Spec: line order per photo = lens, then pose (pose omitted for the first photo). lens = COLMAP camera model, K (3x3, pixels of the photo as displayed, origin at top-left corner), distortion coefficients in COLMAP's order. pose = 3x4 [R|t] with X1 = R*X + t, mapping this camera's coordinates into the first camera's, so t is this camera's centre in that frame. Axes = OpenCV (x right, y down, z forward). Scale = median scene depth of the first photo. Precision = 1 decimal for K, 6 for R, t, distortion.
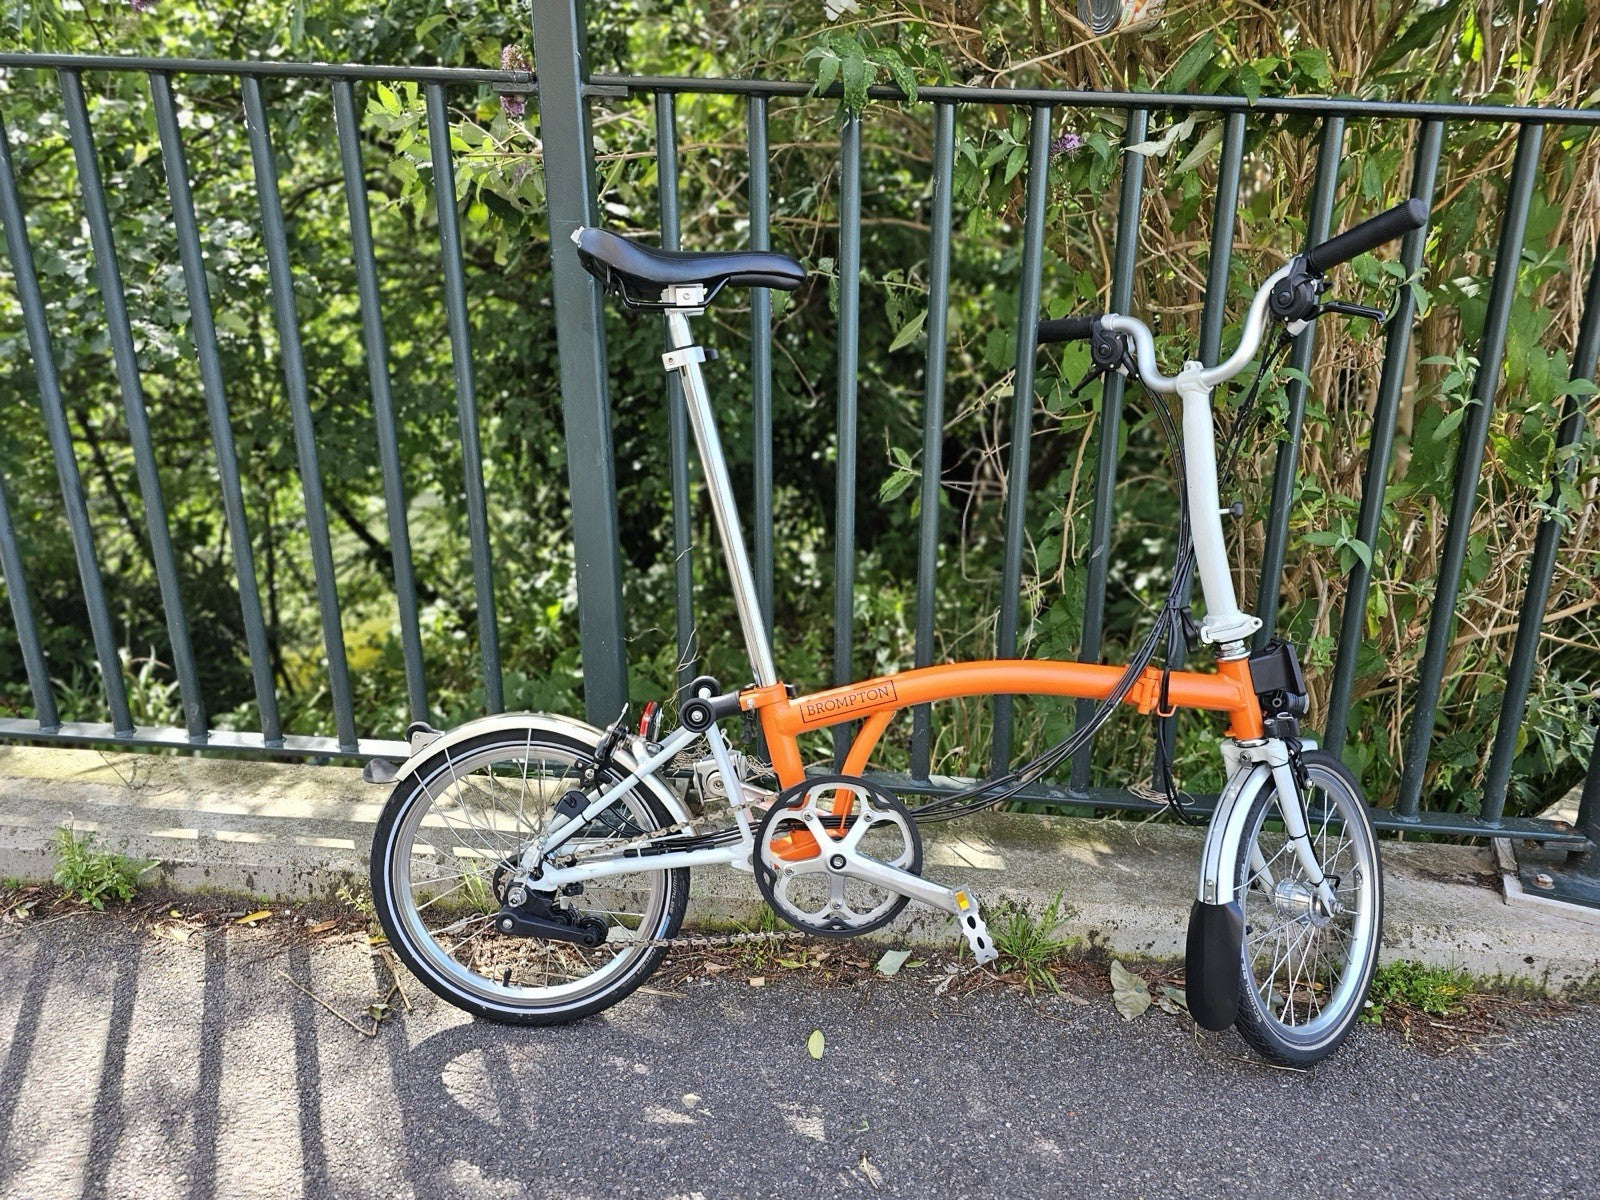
lens RADIAL K [[1103.6, 0, 788.5], [0, 1103.6, 608.7], [0, 0, 1]] dist [0.043590, -0.041599]
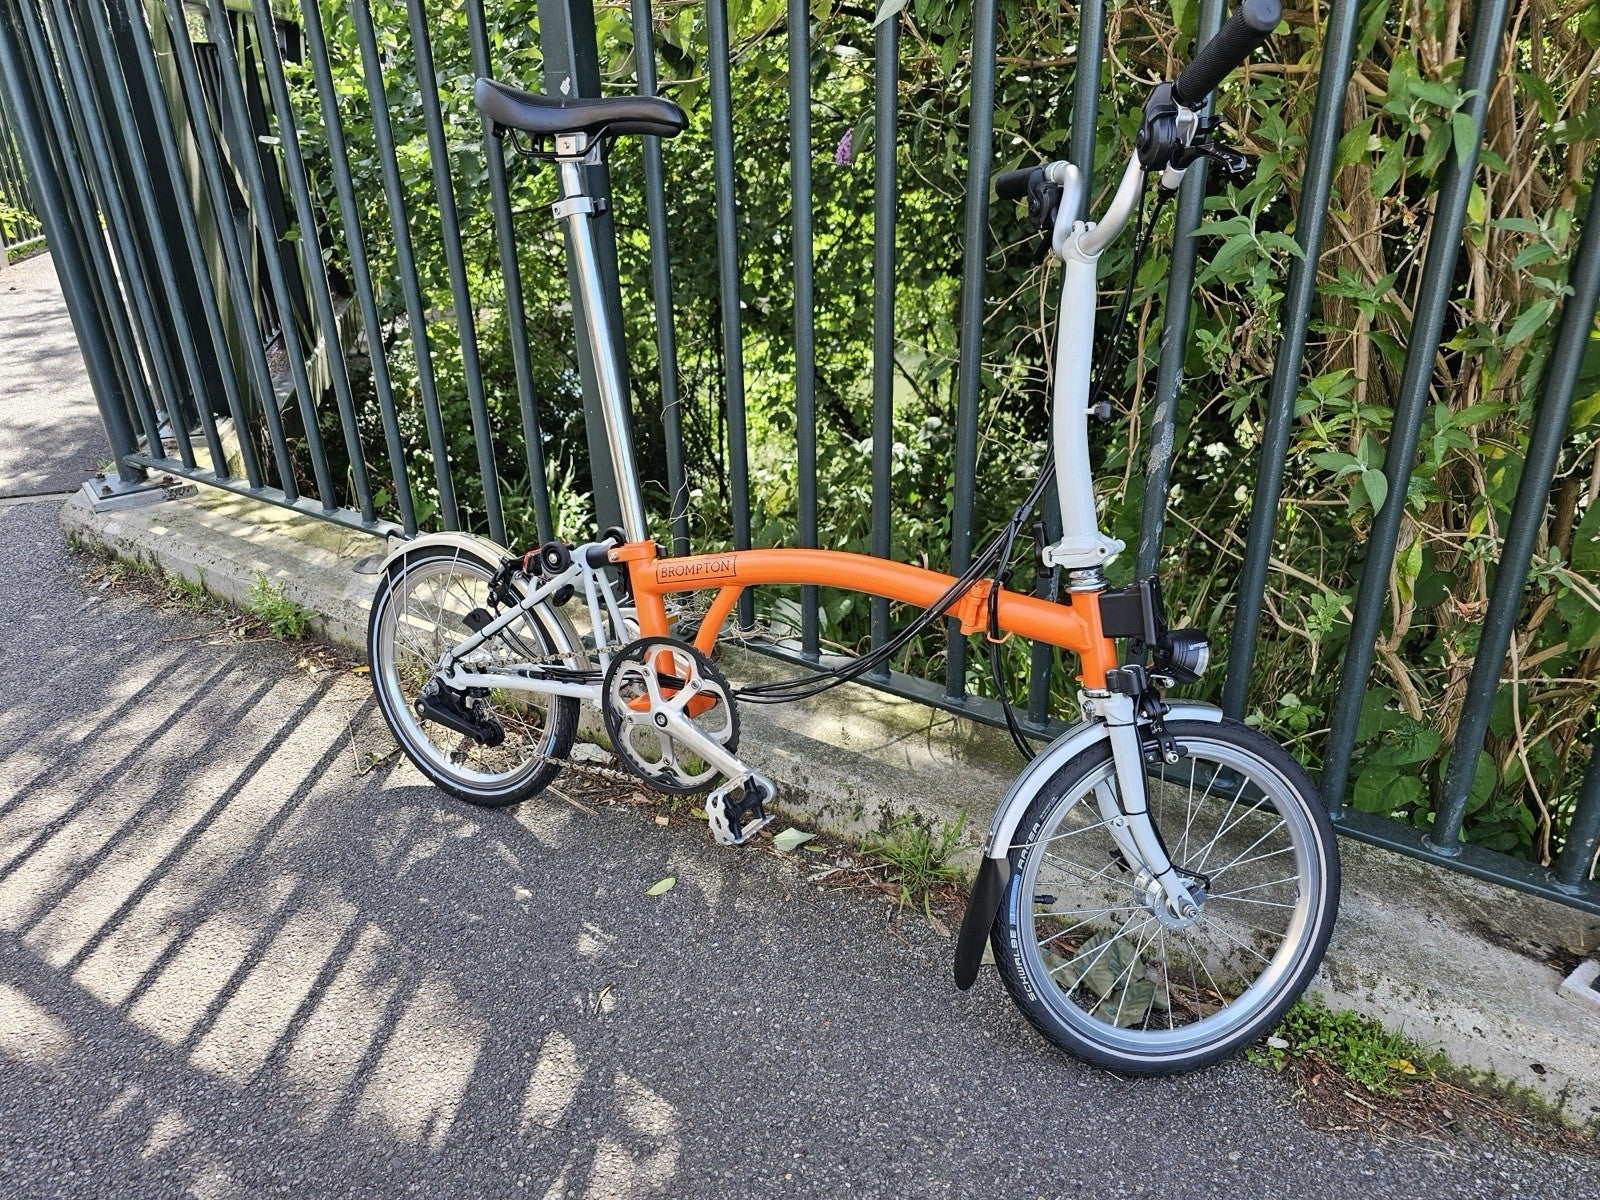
lens RADIAL K [[1101.9, 0, 784.7], [0, 1101.9, 610.5], [0, 0, 1]] dist [0.040025, -0.036886]
pose [[0.873384, 0.177034, -0.453716, 0.550162], [-0.121957, 0.981413, 0.148172, -0.034181], [0.471515, -0.074077, 0.878741, 0.150043]]
